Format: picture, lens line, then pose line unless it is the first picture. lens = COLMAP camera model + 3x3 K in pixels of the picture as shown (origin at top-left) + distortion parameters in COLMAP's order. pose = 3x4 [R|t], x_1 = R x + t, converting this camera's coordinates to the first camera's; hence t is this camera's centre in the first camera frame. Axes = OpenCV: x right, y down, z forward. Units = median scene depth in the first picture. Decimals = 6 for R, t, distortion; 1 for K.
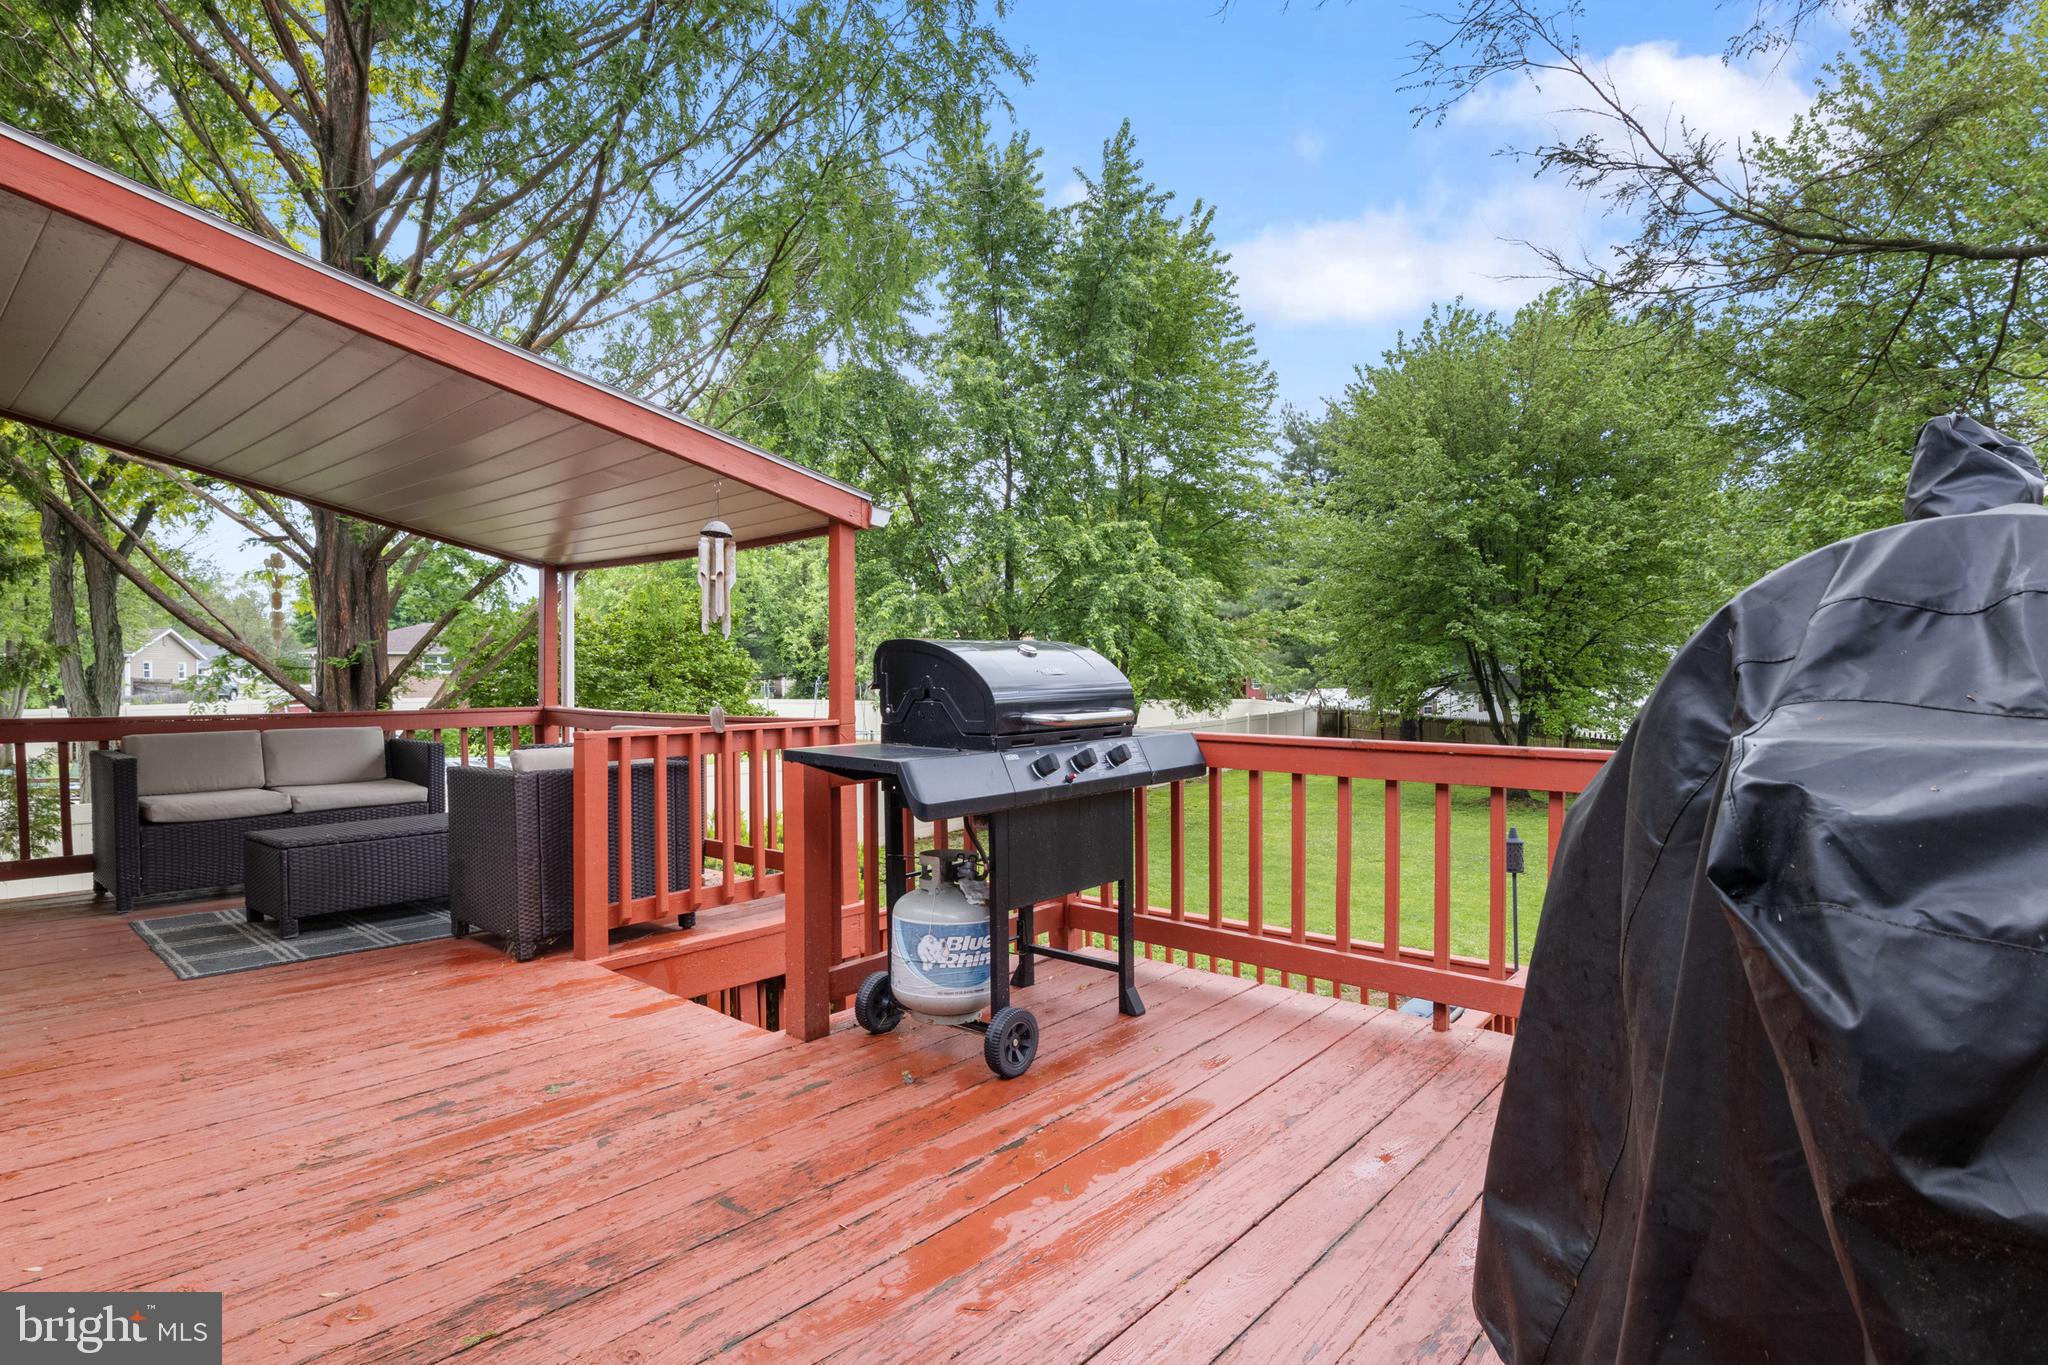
lens RADIAL K [[1122.1, 0, 992.3], [0, 1122.1, 694.6], [0, 0, 1]] dist [-0.007709, -0.002223]
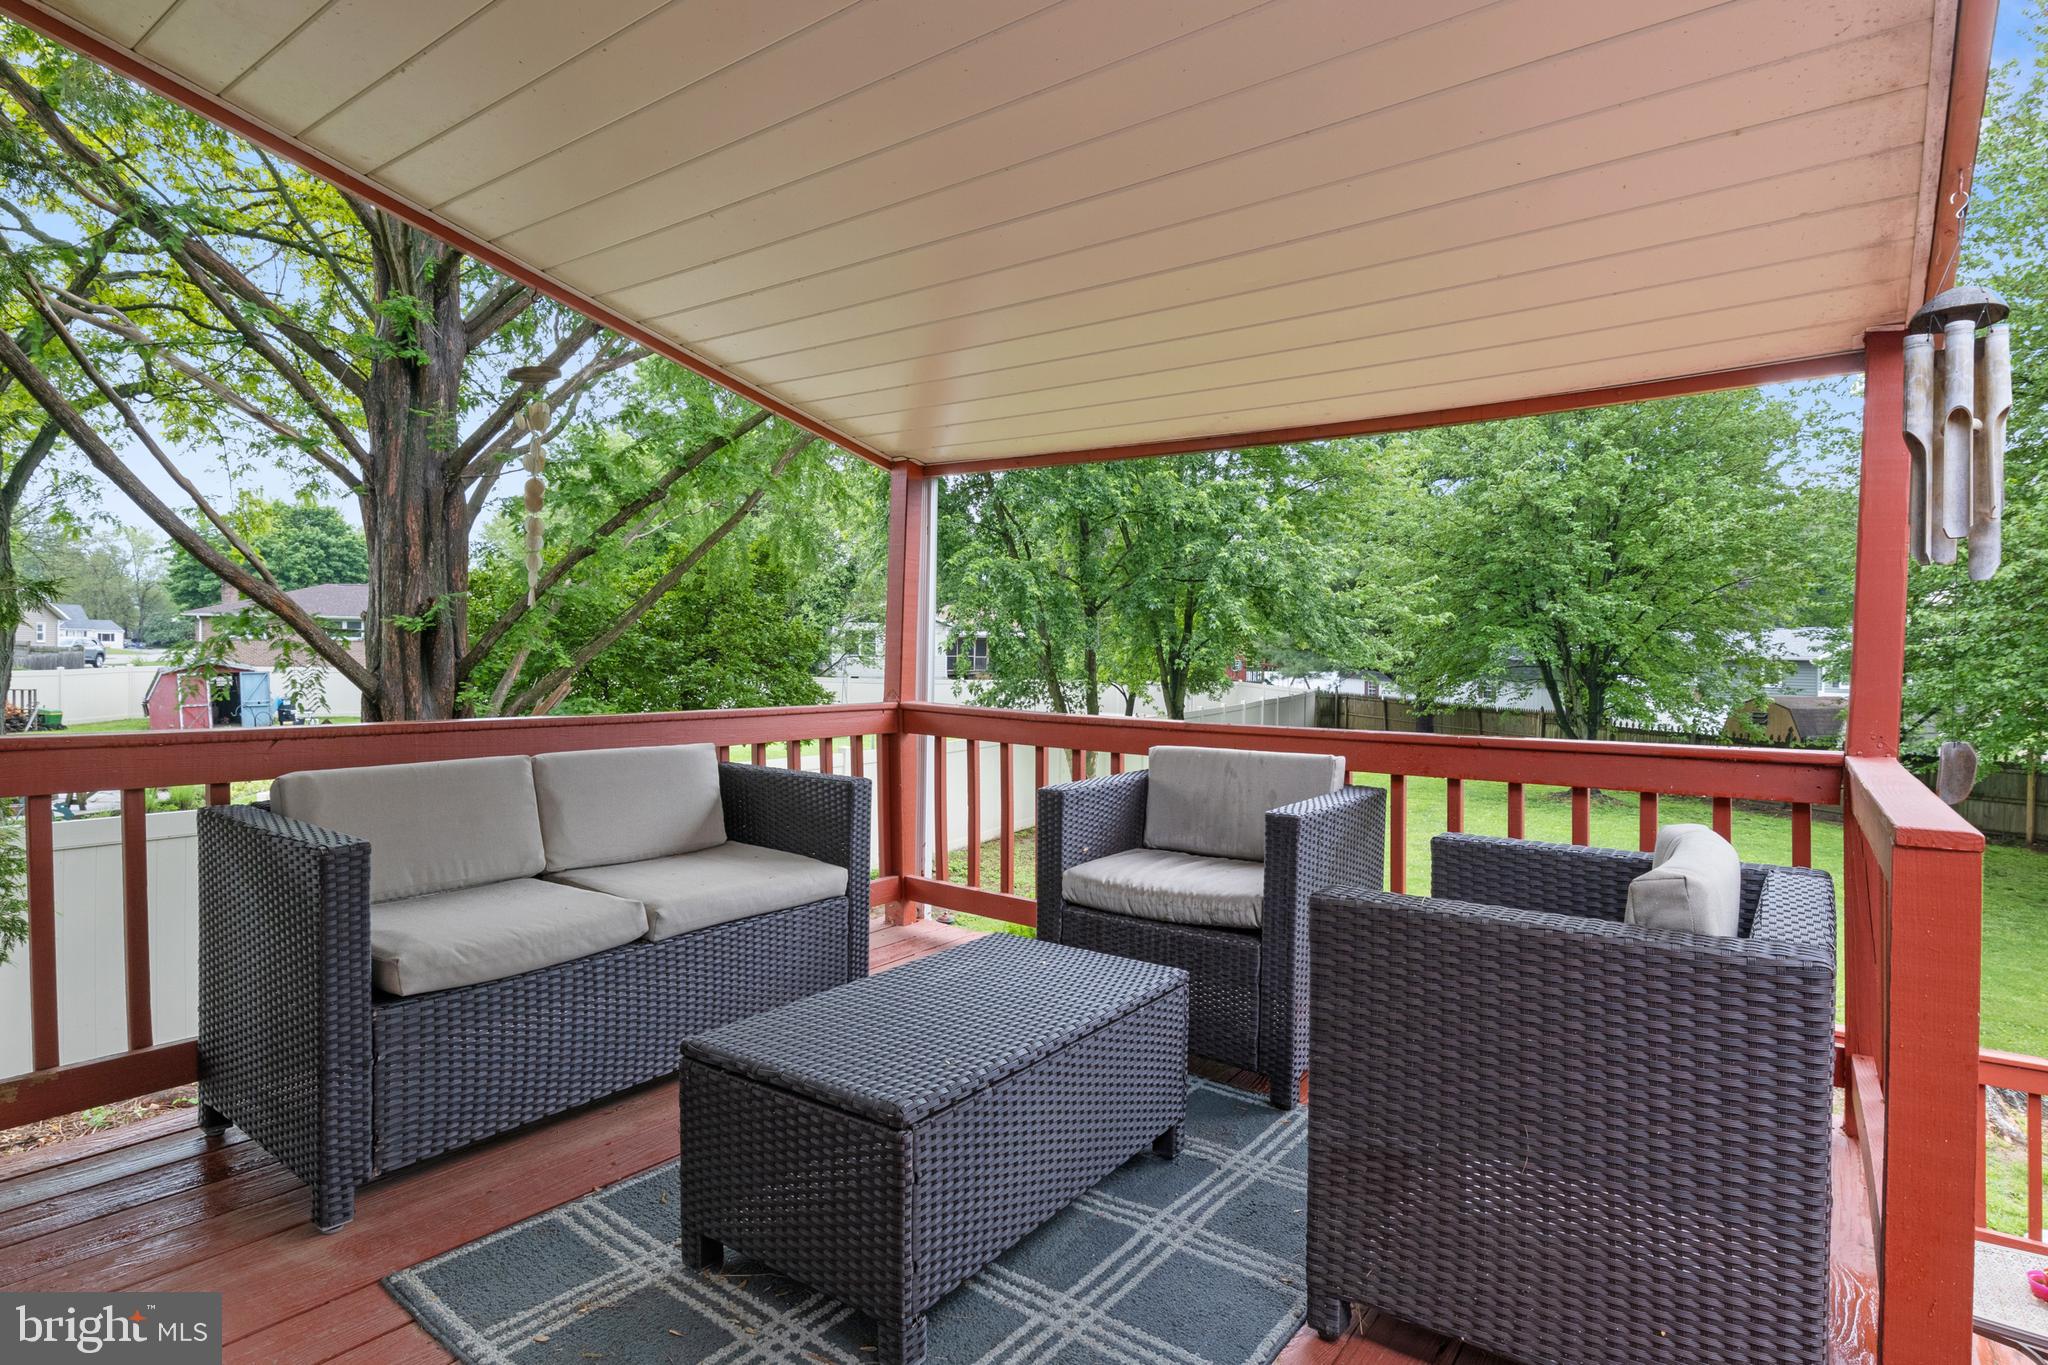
lens RADIAL K [[1122.1, 0, 957.4], [0, 1122.1, 642.6], [0, 0, 1]] dist [-0.007709, -0.002223]
pose [[0.996974, 0.017155, 0.075813, -0.297165], [-0.015210, 0.999542, -0.026160, -0.004084], [-0.076227, 0.024927, 0.996779, 0.291352]]
